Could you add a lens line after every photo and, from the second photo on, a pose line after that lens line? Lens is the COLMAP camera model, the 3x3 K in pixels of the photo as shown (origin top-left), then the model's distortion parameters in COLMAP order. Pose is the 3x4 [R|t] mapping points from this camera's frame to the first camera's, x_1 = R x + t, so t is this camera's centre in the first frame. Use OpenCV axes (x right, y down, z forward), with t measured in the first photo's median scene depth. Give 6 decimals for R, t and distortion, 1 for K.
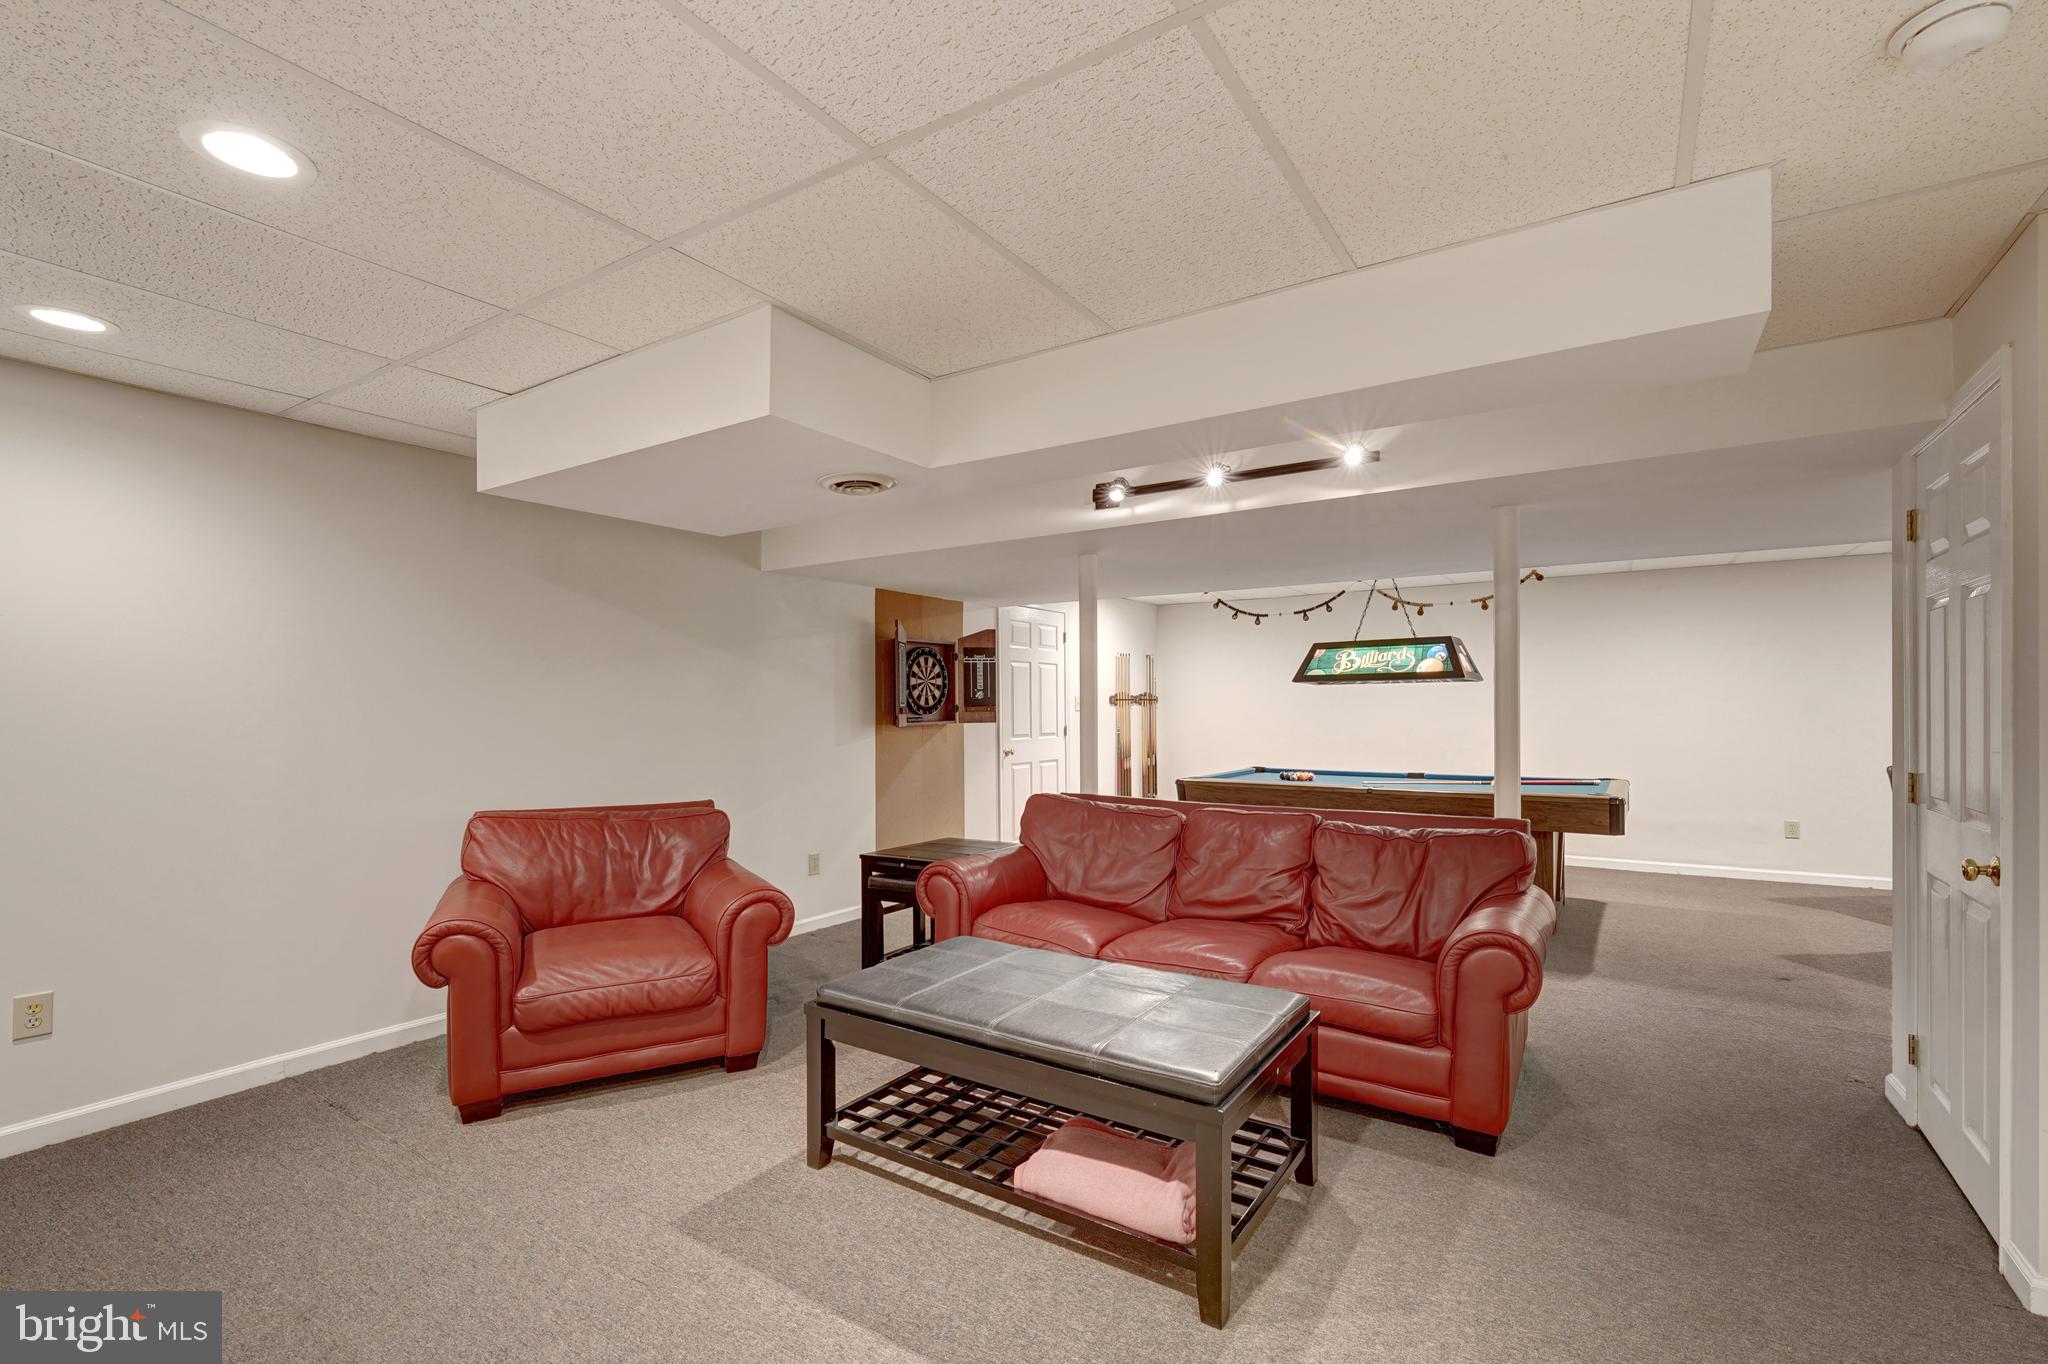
lens RADIAL K [[859.8, 0, 1024.5], [0, 859.8, 698.6], [0, 0, 1]] dist [0.001439, -0.000060]
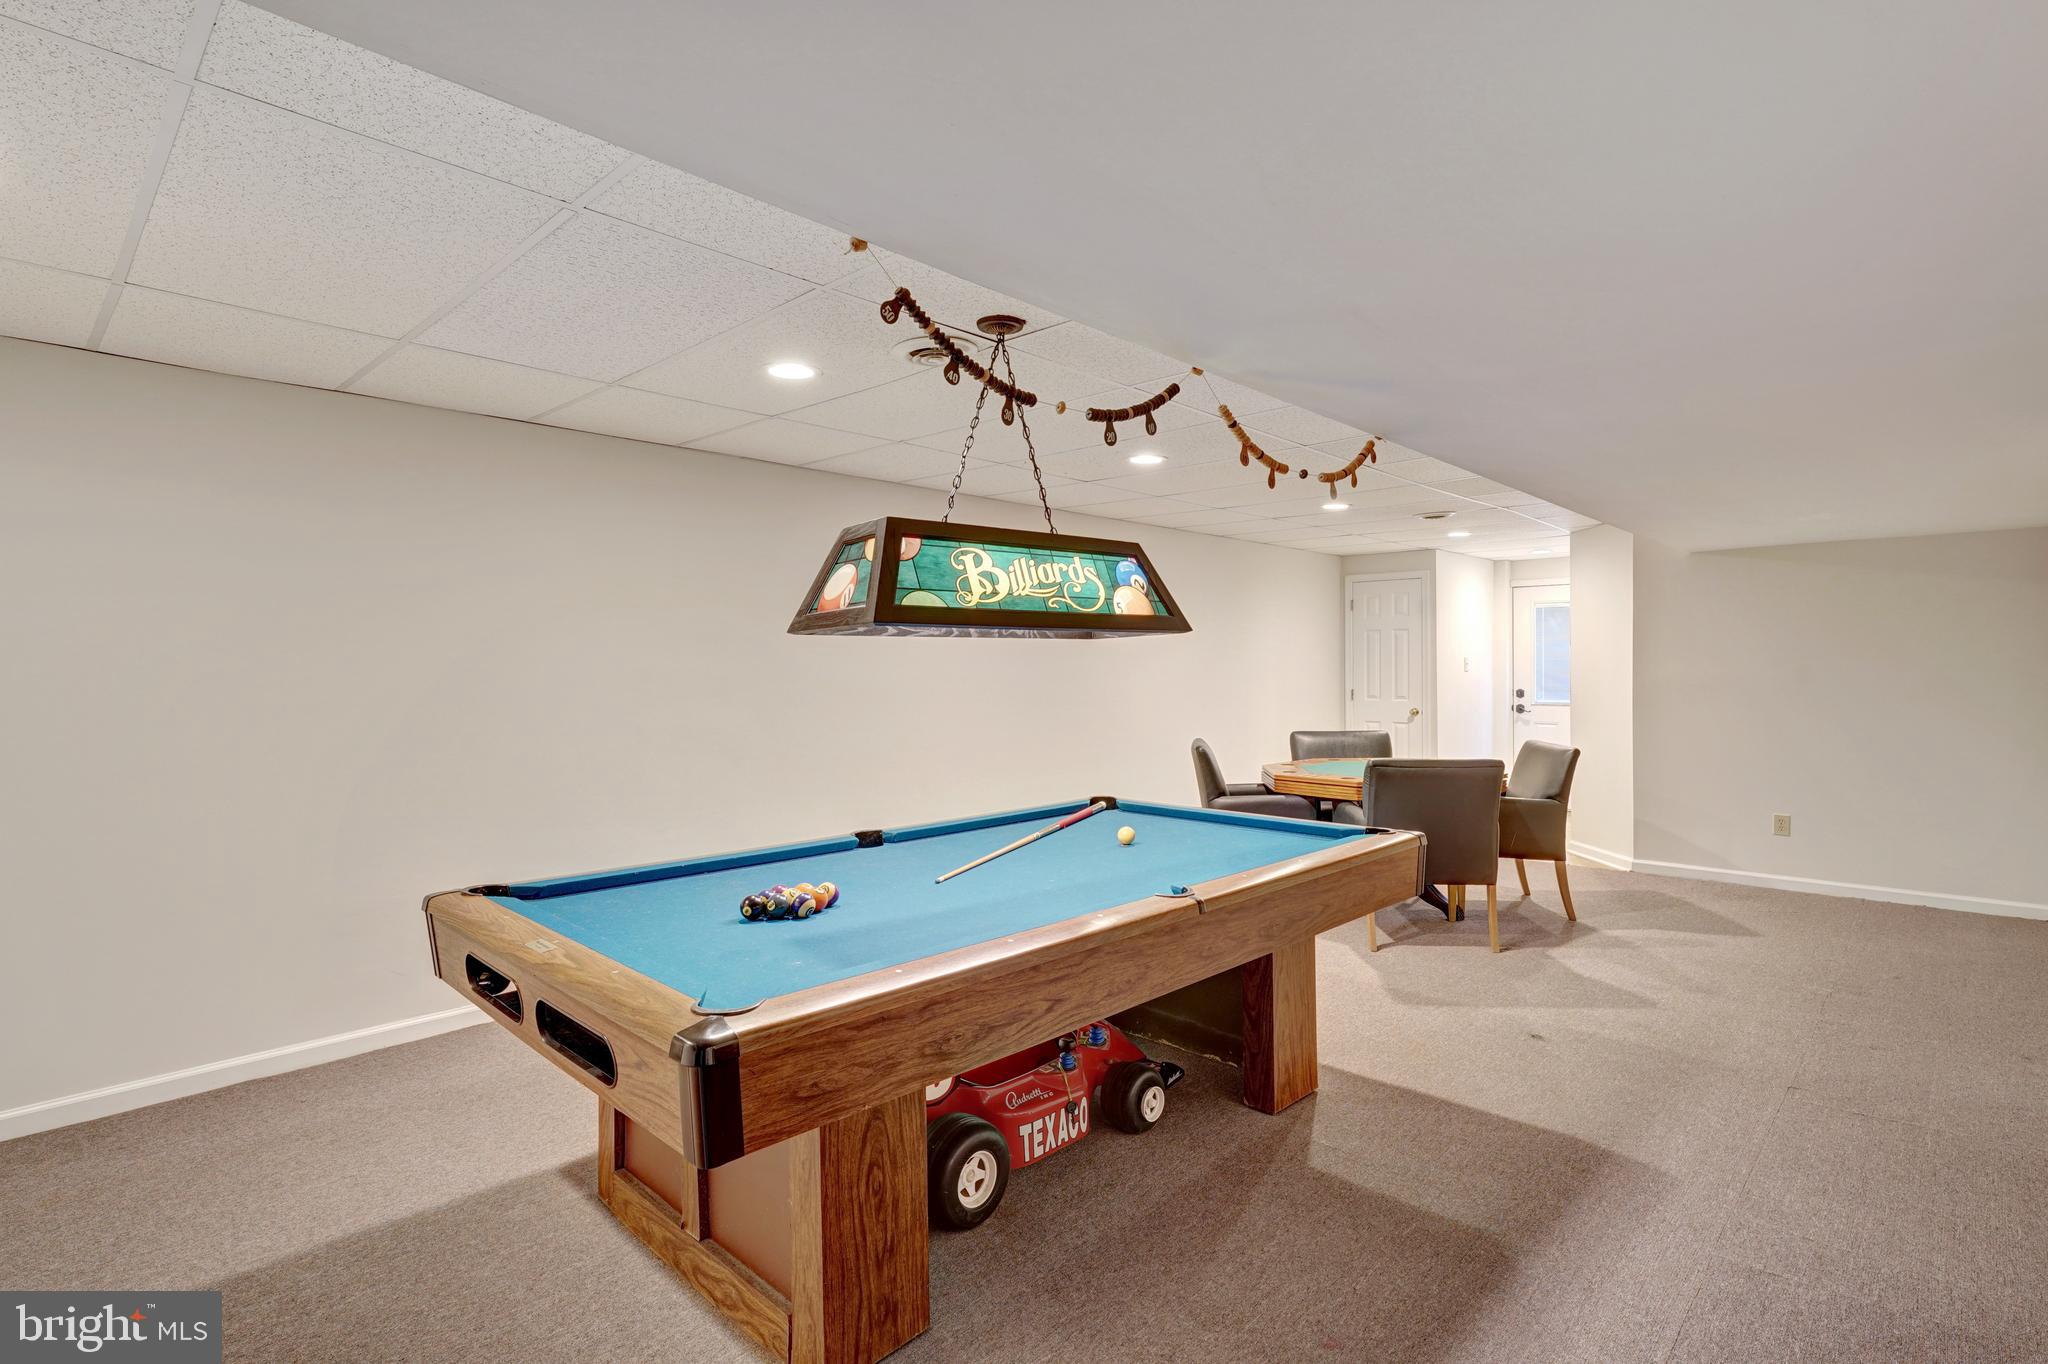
lens RADIAL K [[1004.6, 0, 1025.5], [0, 1004.6, 683.6], [0, 0, 1]] dist [-0.000196, -0.000386]
pose [[0.187790, -0.014503, 0.982102, -0.065346], [-0.006836, 0.999847, 0.016072, -0.002855], [-0.982185, -0.009732, 0.187662, 0.916589]]
